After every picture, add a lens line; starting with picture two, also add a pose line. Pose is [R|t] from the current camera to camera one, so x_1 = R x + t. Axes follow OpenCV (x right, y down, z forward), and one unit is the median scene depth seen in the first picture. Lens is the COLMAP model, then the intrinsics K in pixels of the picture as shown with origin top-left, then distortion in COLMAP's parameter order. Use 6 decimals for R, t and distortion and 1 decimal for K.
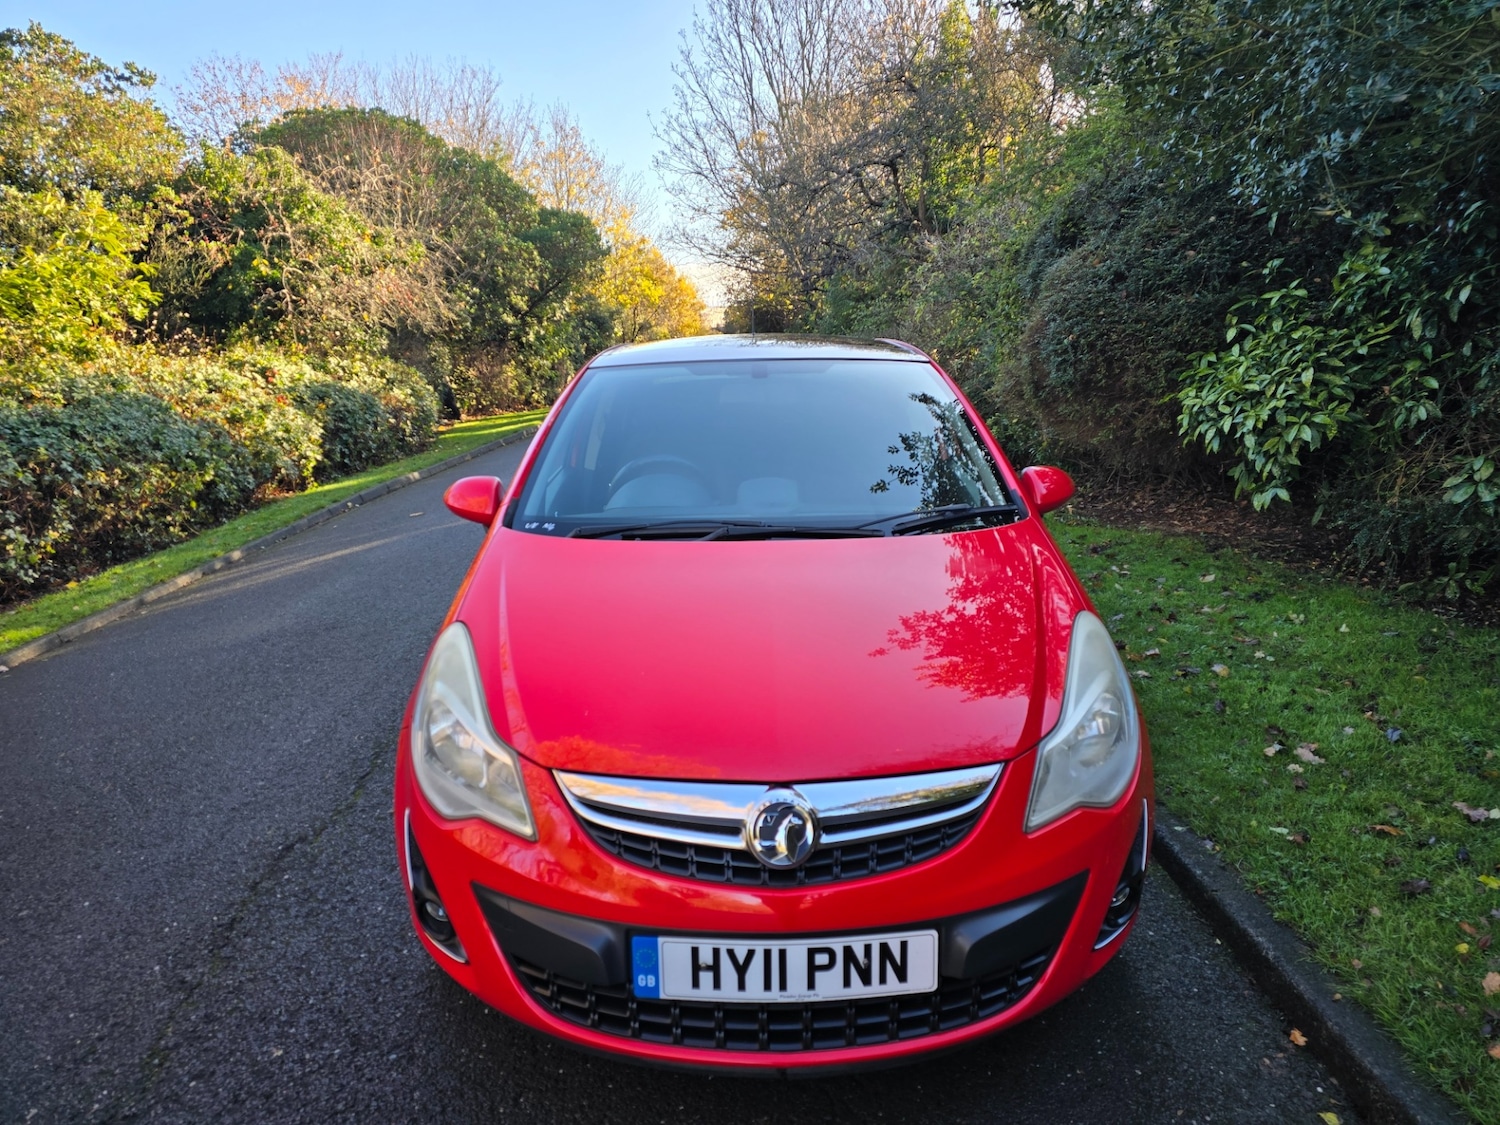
lens RADIAL K [[1226.1, 0, 751.1], [0, 1226.1, 613.5], [0, 0, 1]] dist [0.139134, -0.194114]
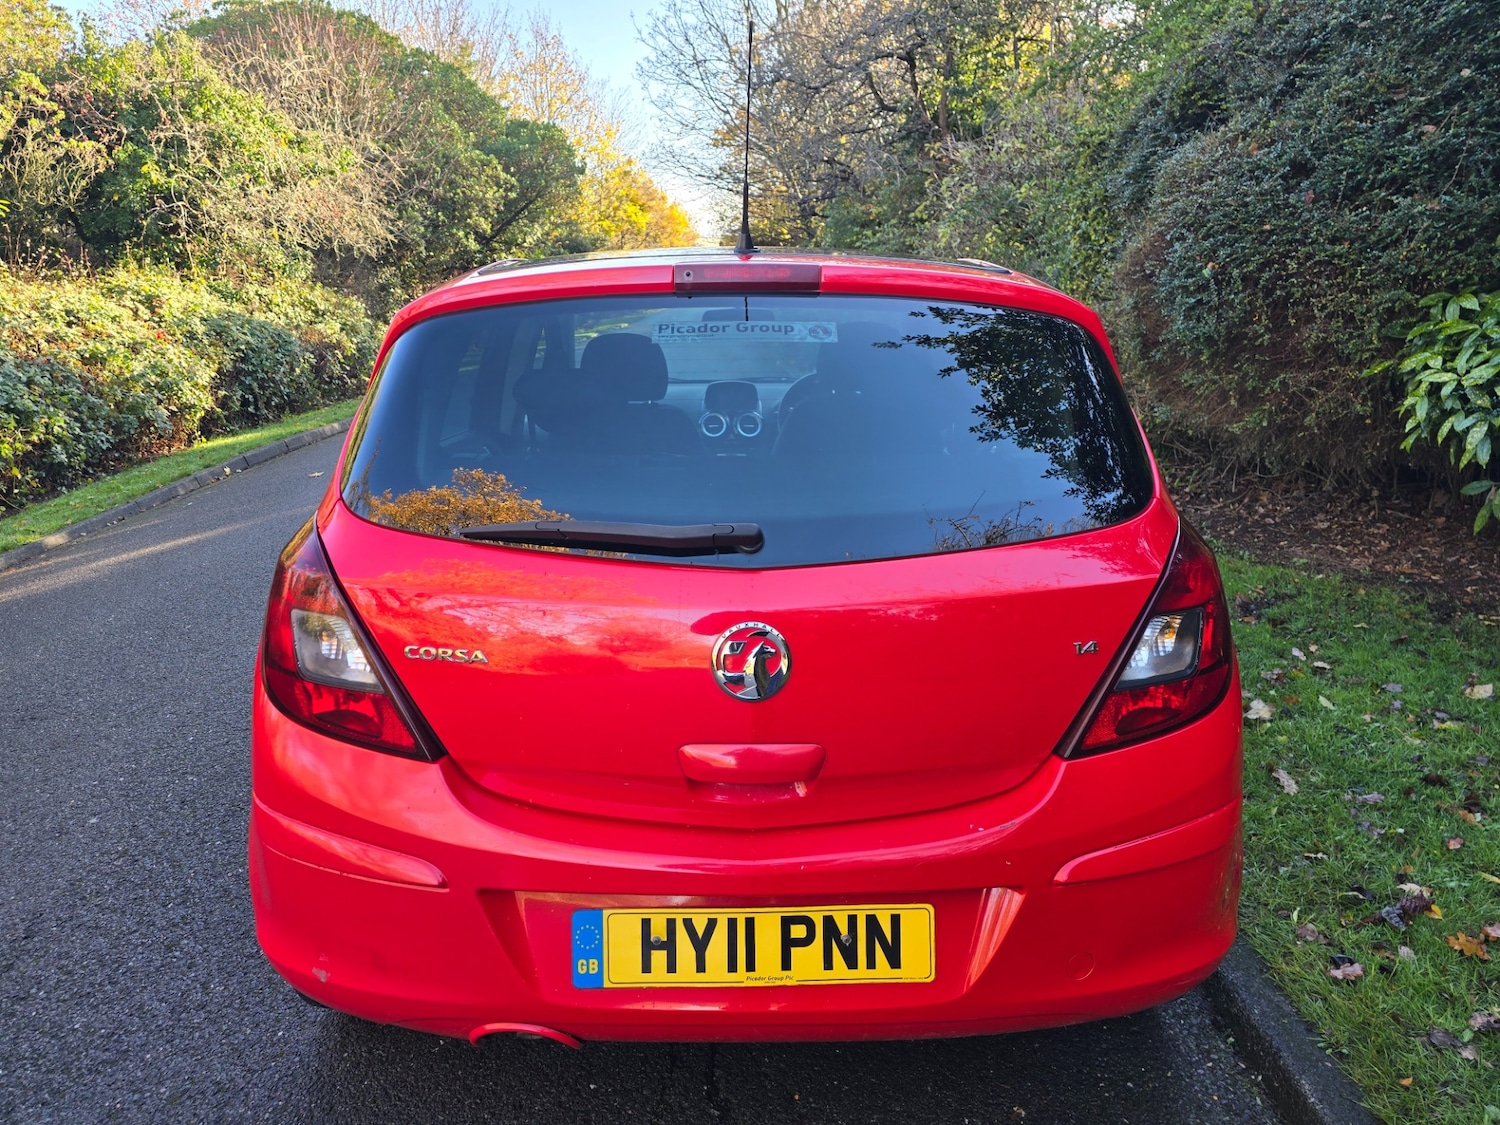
lens RADIAL K [[998.4, 0, 747.8], [0, 998.4, 568.6], [0, 0, 1]] dist [0.065800, -0.054733]
pose [[0.999817, 0.016869, -0.009021, 0.017744], [-0.016250, 0.997769, 0.064747, -0.063819], [0.010093, -0.064588, 0.997861, 0.307884]]
